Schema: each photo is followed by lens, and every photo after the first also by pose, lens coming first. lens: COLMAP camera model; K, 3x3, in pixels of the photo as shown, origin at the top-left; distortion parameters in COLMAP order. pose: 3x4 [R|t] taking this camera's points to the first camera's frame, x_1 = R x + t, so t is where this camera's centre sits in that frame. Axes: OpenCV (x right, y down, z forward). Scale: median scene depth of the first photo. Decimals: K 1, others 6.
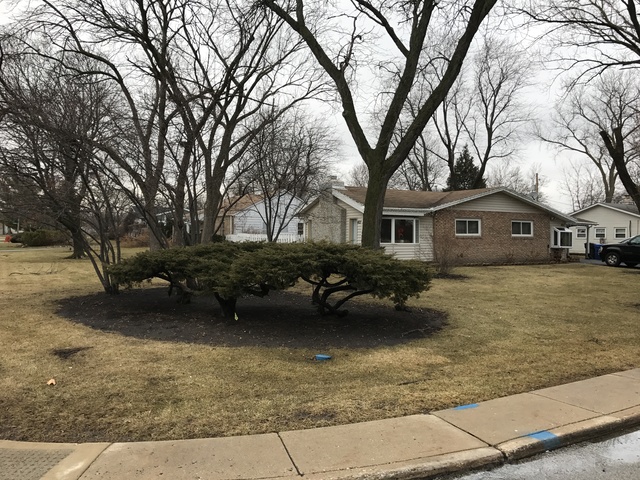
lens RADIAL K [[531.7, 0, 322.1], [0, 531.7, 235.0], [0, 0, 1]] dist [0.041301, -0.053050]
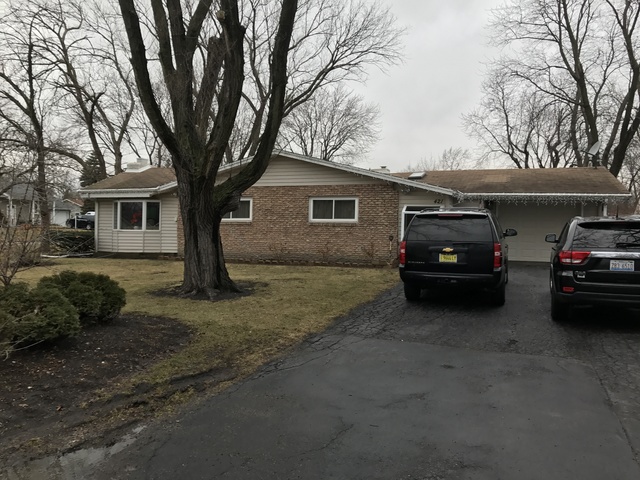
lens RADIAL K [[531.7, 0, 319.6], [0, 531.7, 241.8], [0, 0, 1]] dist [0.041301, -0.053050]
pose [[0.612812, 0.026132, -0.789797, 0.918045], [-0.001517, 0.999490, 0.031893, 0.006169], [0.790227, -0.018346, 0.612539, 0.636118]]
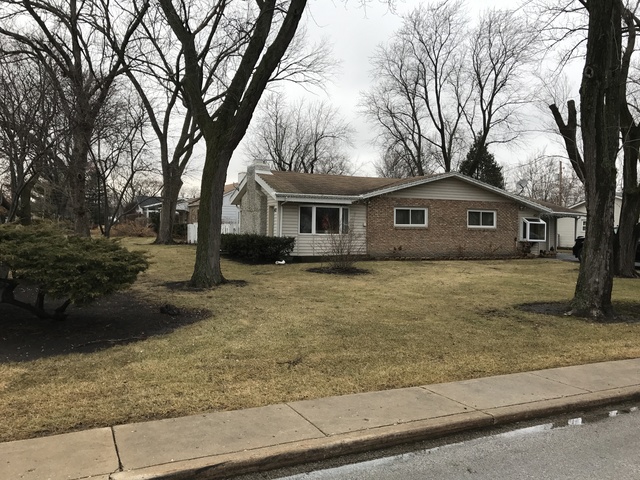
lens RADIAL K [[531.7, 0, 314.3], [0, 531.7, 243.2], [0, 0, 1]] dist [0.041301, -0.053050]
pose [[0.993332, 0.011664, -0.114701, 0.211717], [-0.008291, 0.999520, 0.029840, 0.004129], [0.114994, -0.028691, 0.992952, 0.087538]]
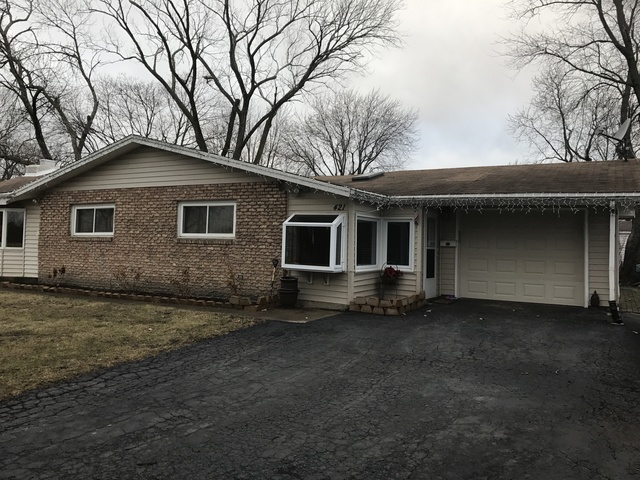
lens RADIAL K [[531.7, 0, 320.8], [0, 531.7, 241.3], [0, 0, 1]] dist [0.041301, -0.053050]
pose [[0.497060, 0.002992, -0.867711, 0.852117], [-0.008946, 0.999959, -0.001676, 0.005387], [0.867670, 0.008595, 0.497066, 0.917022]]
